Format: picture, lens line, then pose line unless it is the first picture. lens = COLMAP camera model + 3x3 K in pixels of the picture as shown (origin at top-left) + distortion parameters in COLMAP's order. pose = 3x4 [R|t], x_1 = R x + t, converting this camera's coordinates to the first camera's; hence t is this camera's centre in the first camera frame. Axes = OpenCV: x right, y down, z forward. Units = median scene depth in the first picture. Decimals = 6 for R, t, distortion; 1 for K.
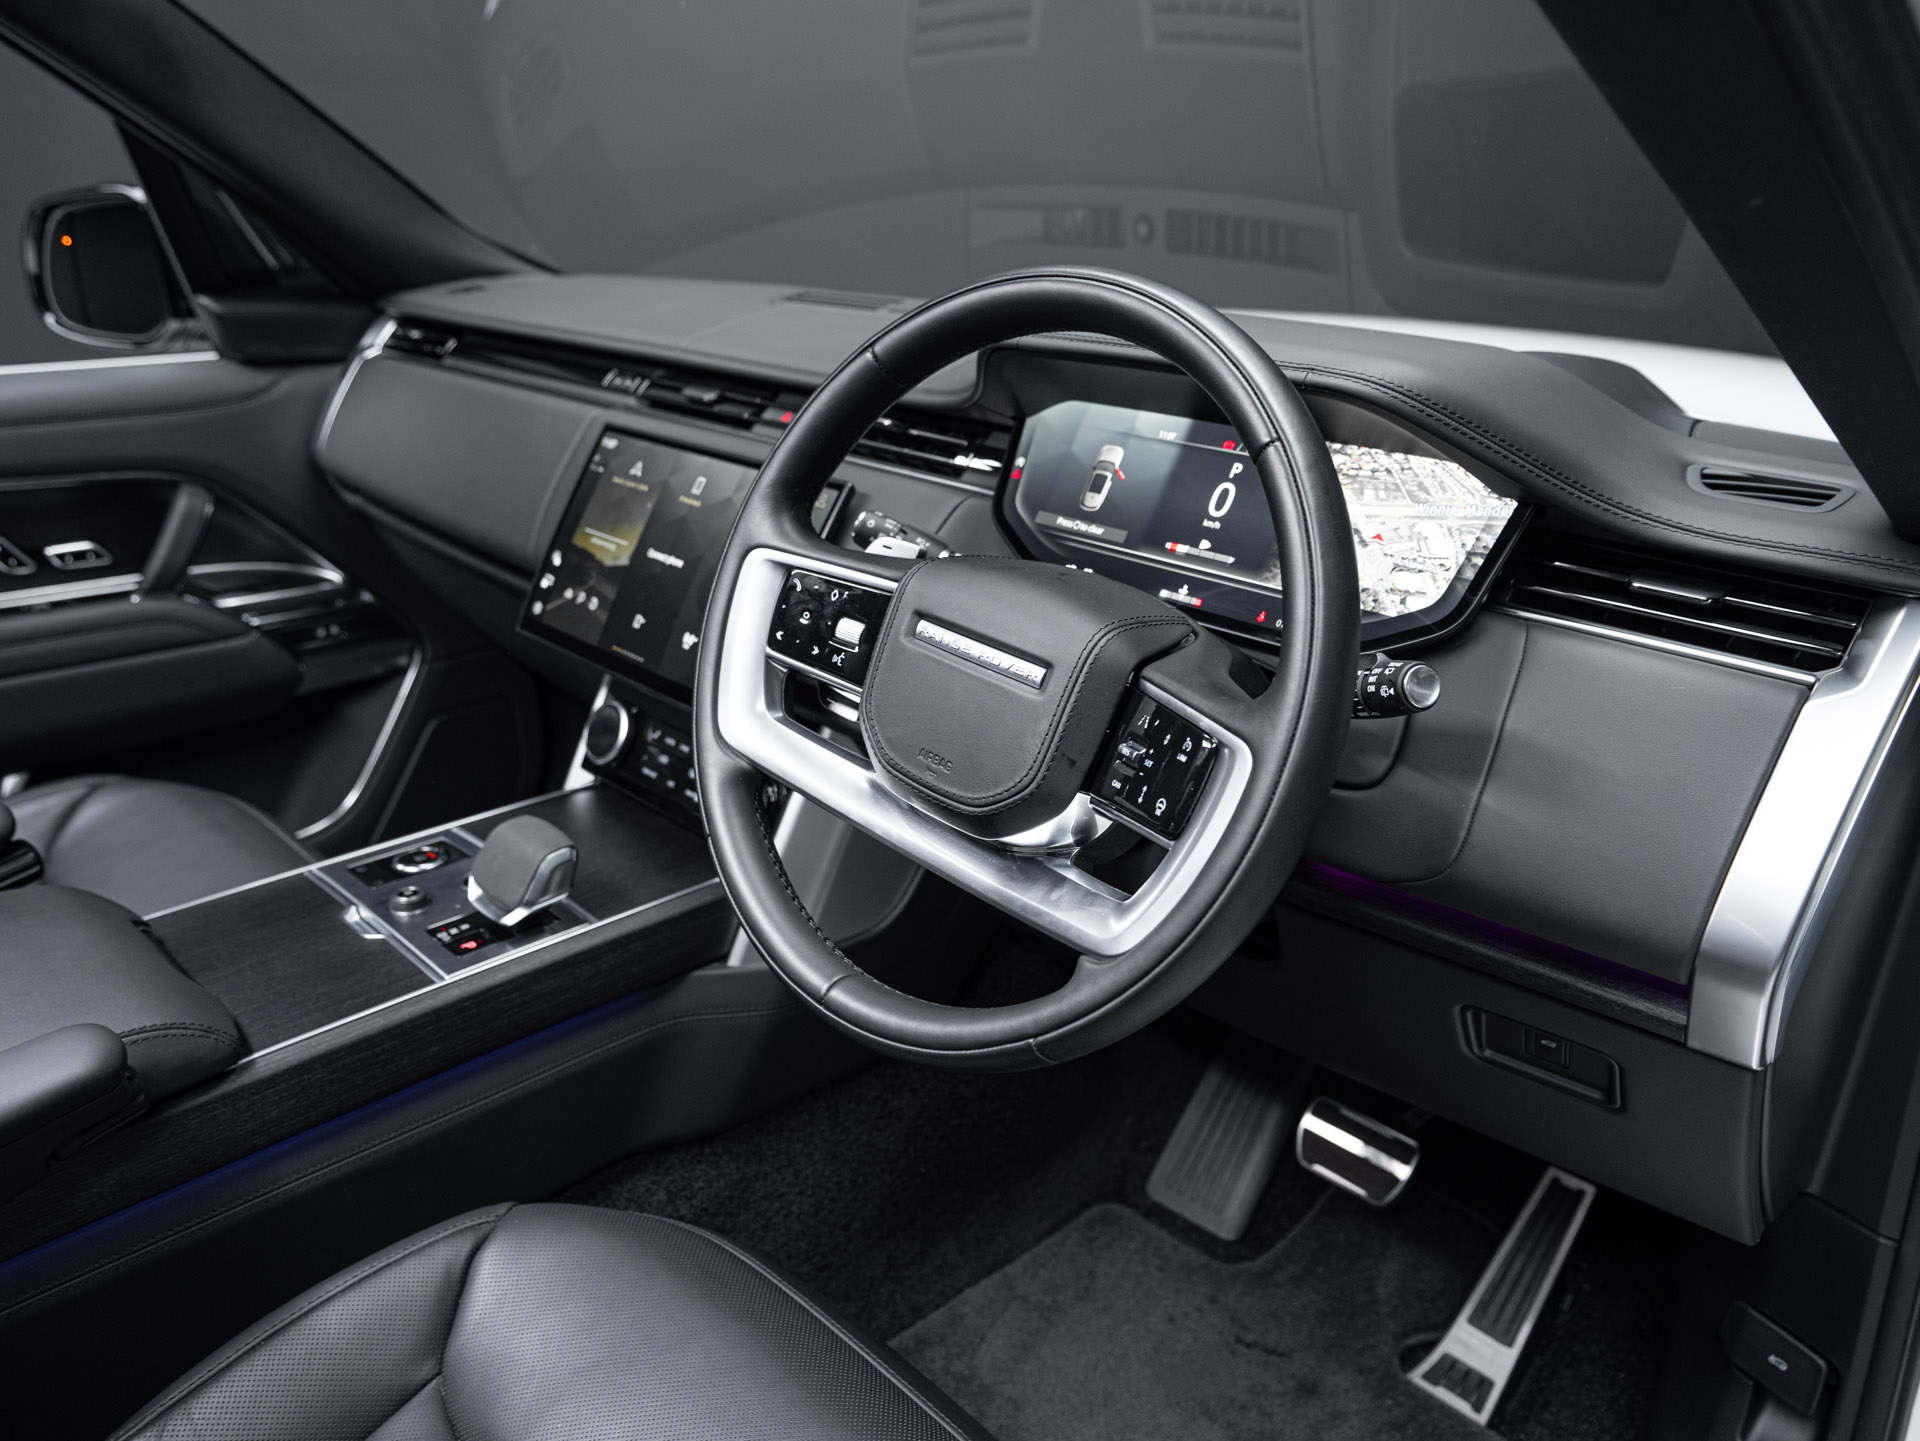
lens RADIAL K [[1436.8, 0, 960.0], [0, 1436.8, 720.5], [0, 0, 1]] dist [-0.030045, 0.070653]
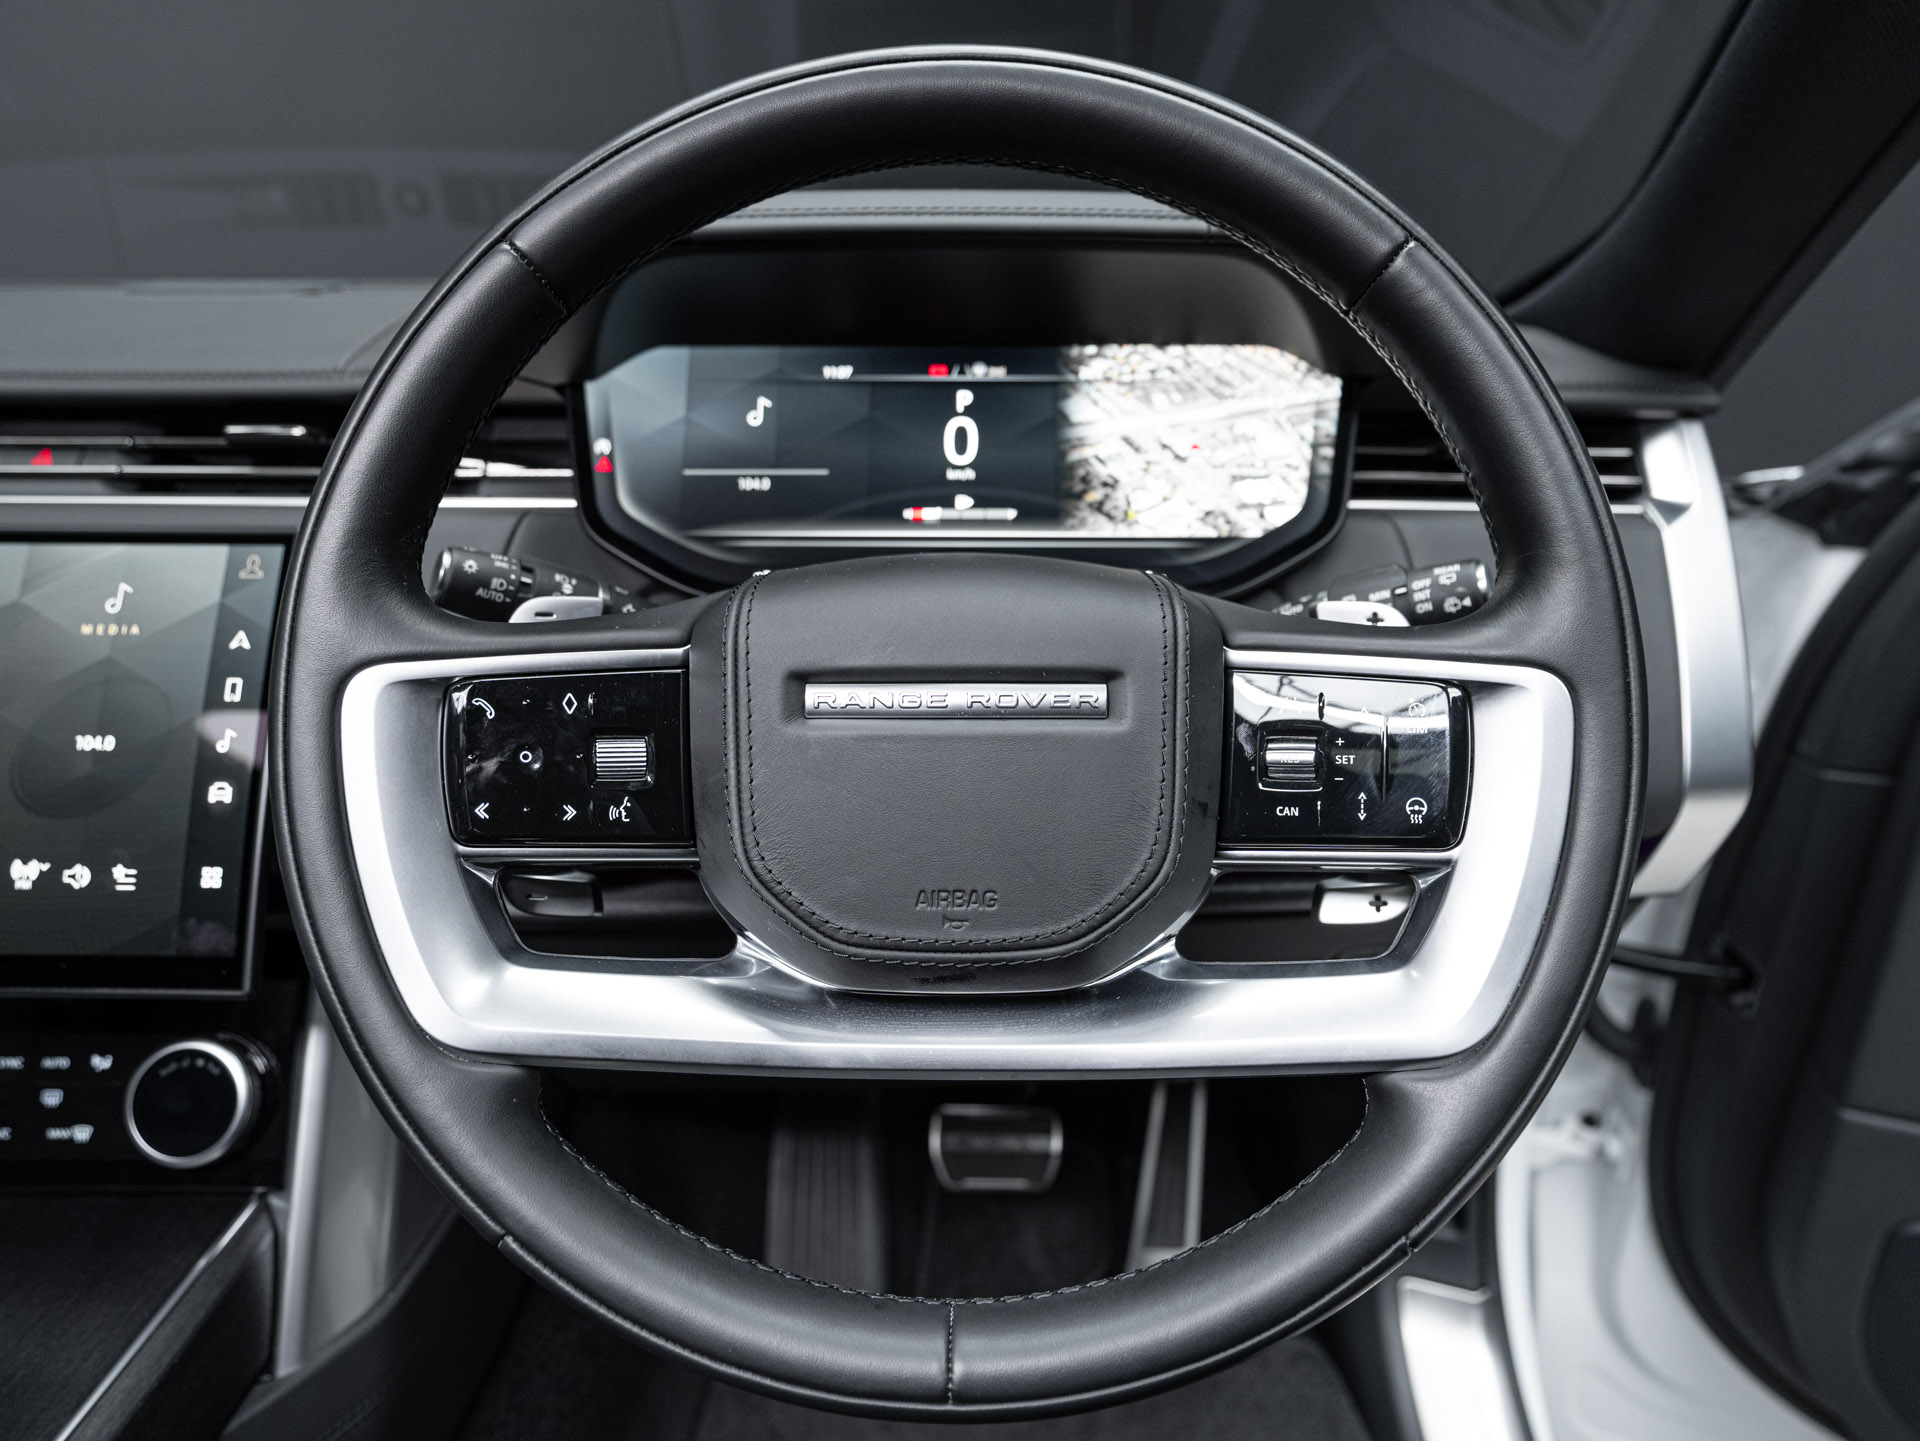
lens RADIAL K [[1229.6, 0, 960.0], [0, 1229.6, 720.5], [0, 0, 1]] dist [-0.057583, 0.058230]
pose [[0.719113, -0.263062, 0.643176, -0.197832], [0.267521, 0.959039, 0.093146, -0.054642], [-0.641334, 0.105080, 0.760032, 0.392731]]
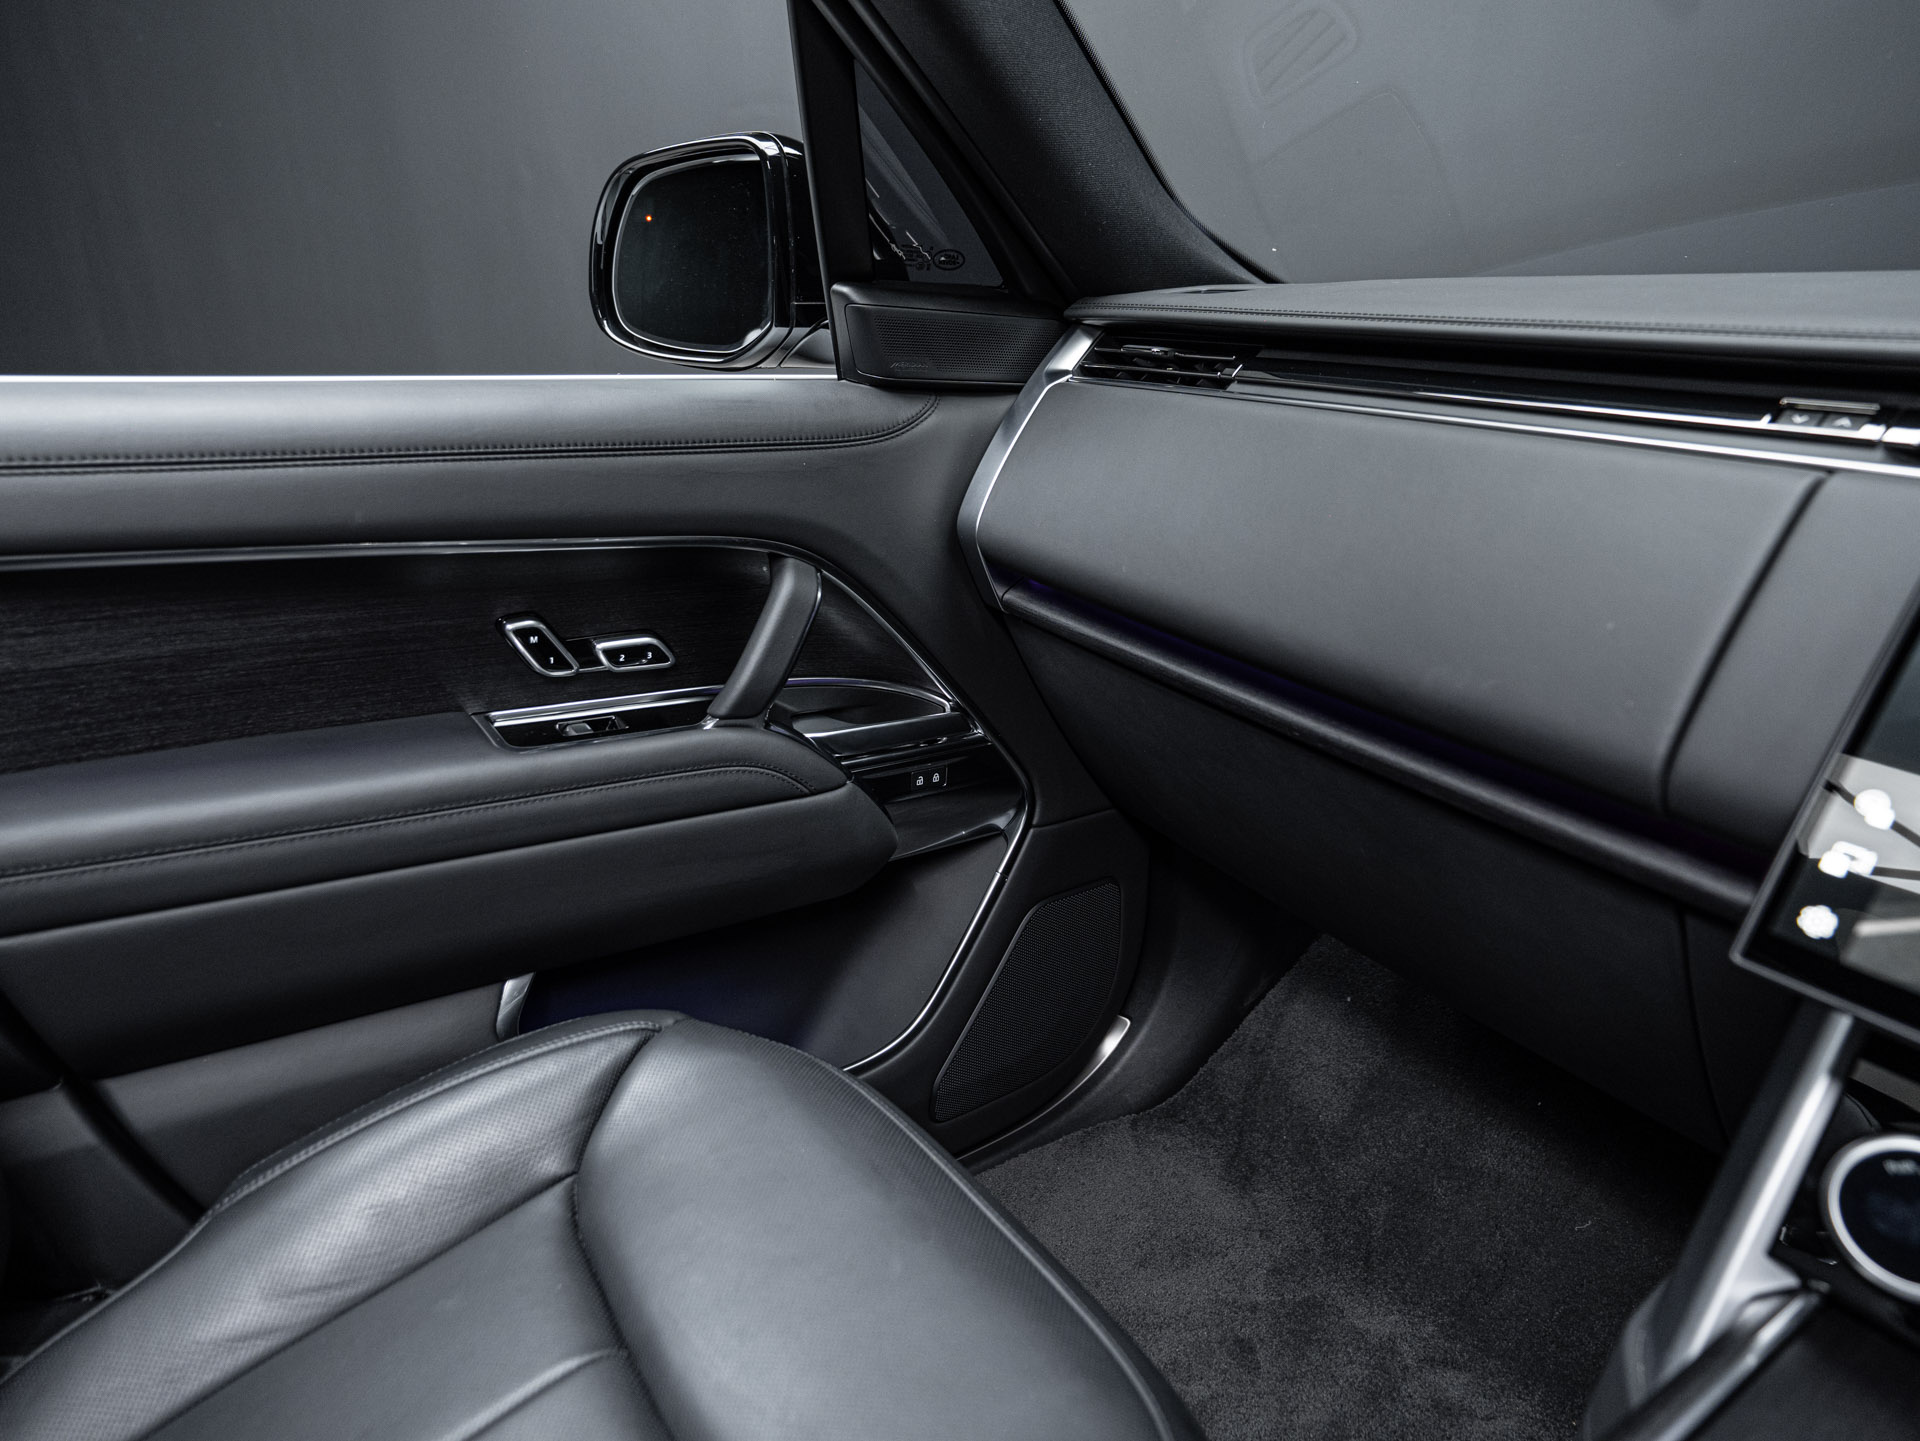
lens RADIAL K [[1229.6, 0, 960.0], [0, 1229.6, 720.5], [0, 0, 1]] dist [-0.057583, 0.058230]
pose [[0.985088, 0.087879, -0.147917, -0.516493], [-0.094700, 0.994714, -0.039707, -0.103461], [0.143646, 0.053122, 0.988202, 0.628387]]
